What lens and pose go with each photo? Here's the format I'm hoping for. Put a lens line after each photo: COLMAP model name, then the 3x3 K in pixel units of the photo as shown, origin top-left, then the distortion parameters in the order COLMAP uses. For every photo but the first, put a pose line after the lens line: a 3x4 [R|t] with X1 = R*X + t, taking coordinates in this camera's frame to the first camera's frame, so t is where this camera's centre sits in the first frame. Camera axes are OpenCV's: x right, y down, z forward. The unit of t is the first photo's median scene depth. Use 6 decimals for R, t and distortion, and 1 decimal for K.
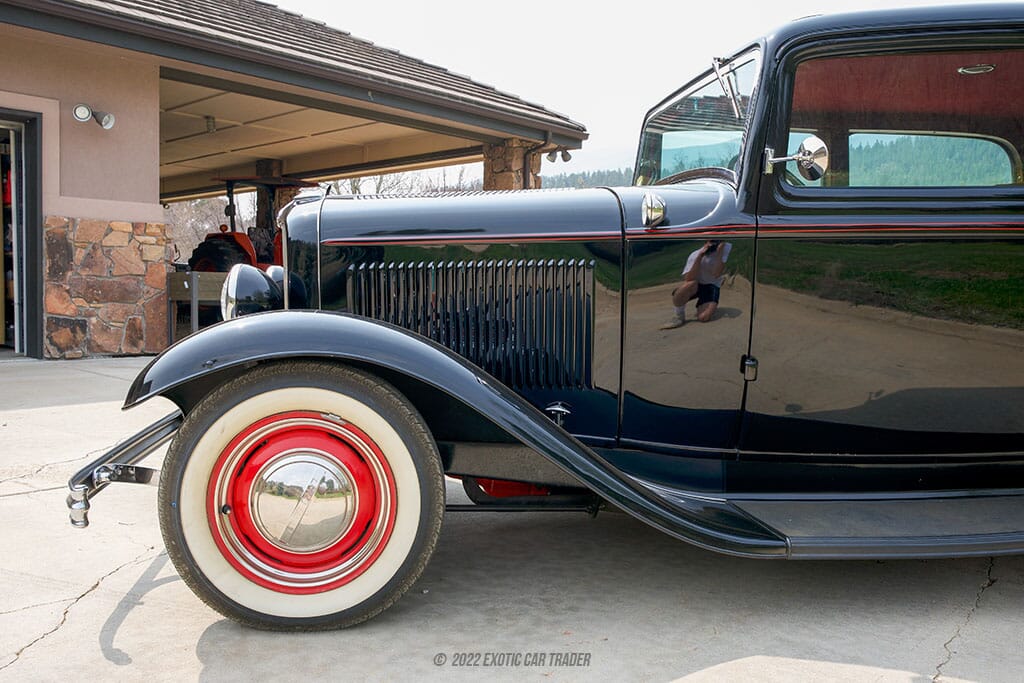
lens RADIAL K [[866.7, 0, 514.3], [0, 866.7, 338.5], [0, 0, 1]] dist [-0.019495, 0.004649]
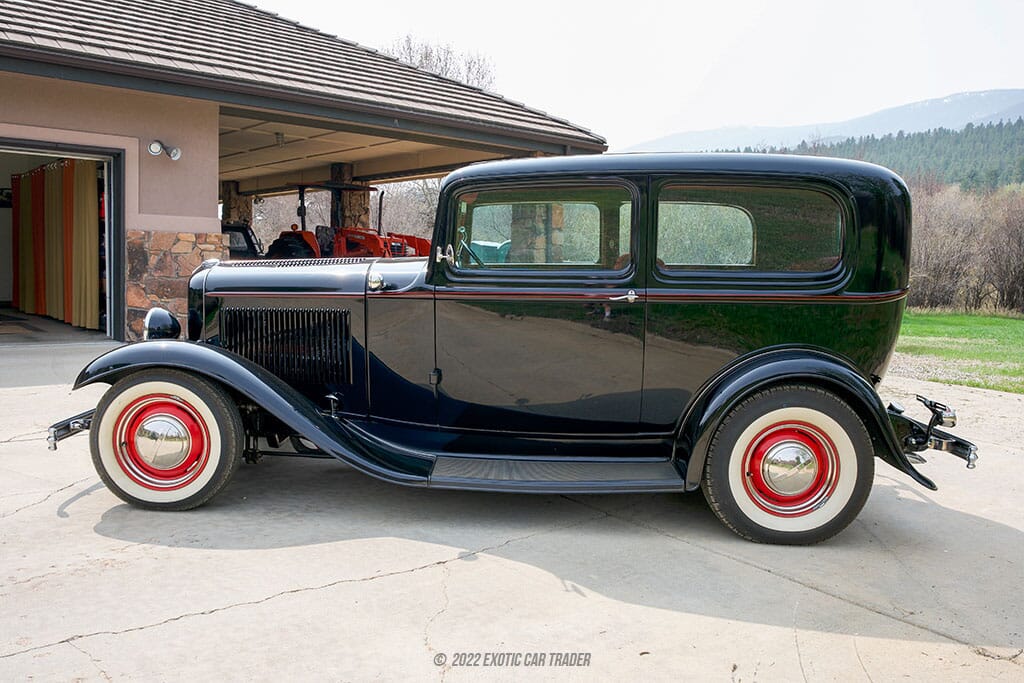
lens RADIAL K [[866.7, 0, 510.9], [0, 866.7, 339.8], [0, 0, 1]] dist [-0.019495, 0.004649]
pose [[0.990856, 0.025095, -0.132572, 0.189758], [-0.021851, 0.999427, 0.025866, -0.025010], [0.133145, -0.022733, 0.990836, -0.191143]]
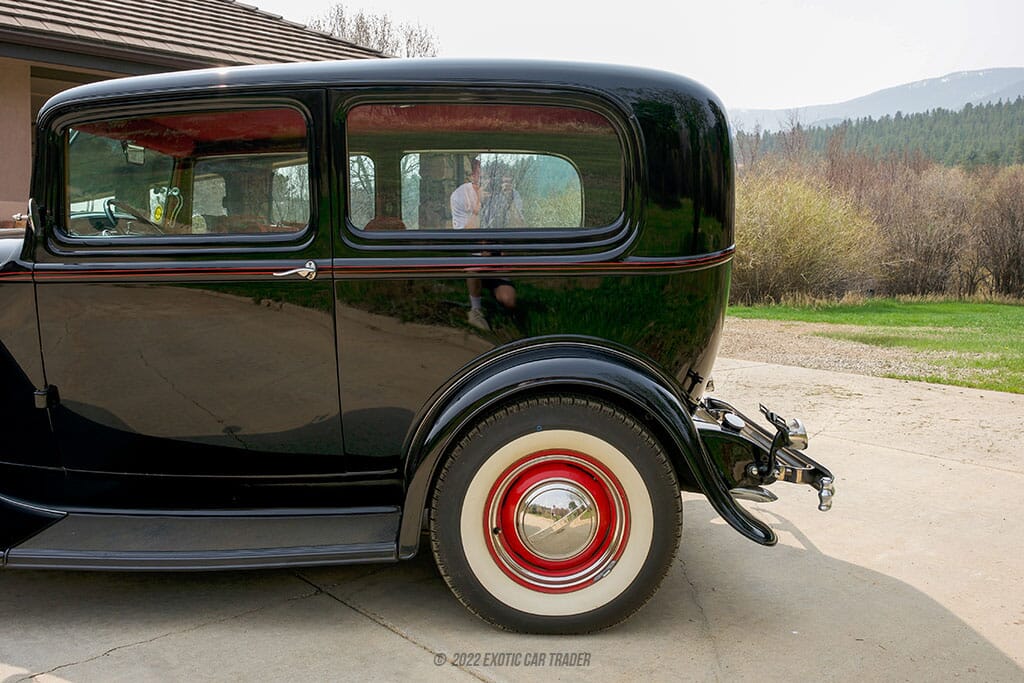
lens RADIAL K [[937.4, 0, 541.1], [0, 937.4, 308.3], [0, 0, 1]] dist [-0.030682, -0.007951]
pose [[0.996481, -0.003751, -0.083730, 0.306104], [0.002891, 0.999942, -0.010393, -0.020179], [0.083764, 0.010114, 0.996434, -0.045156]]
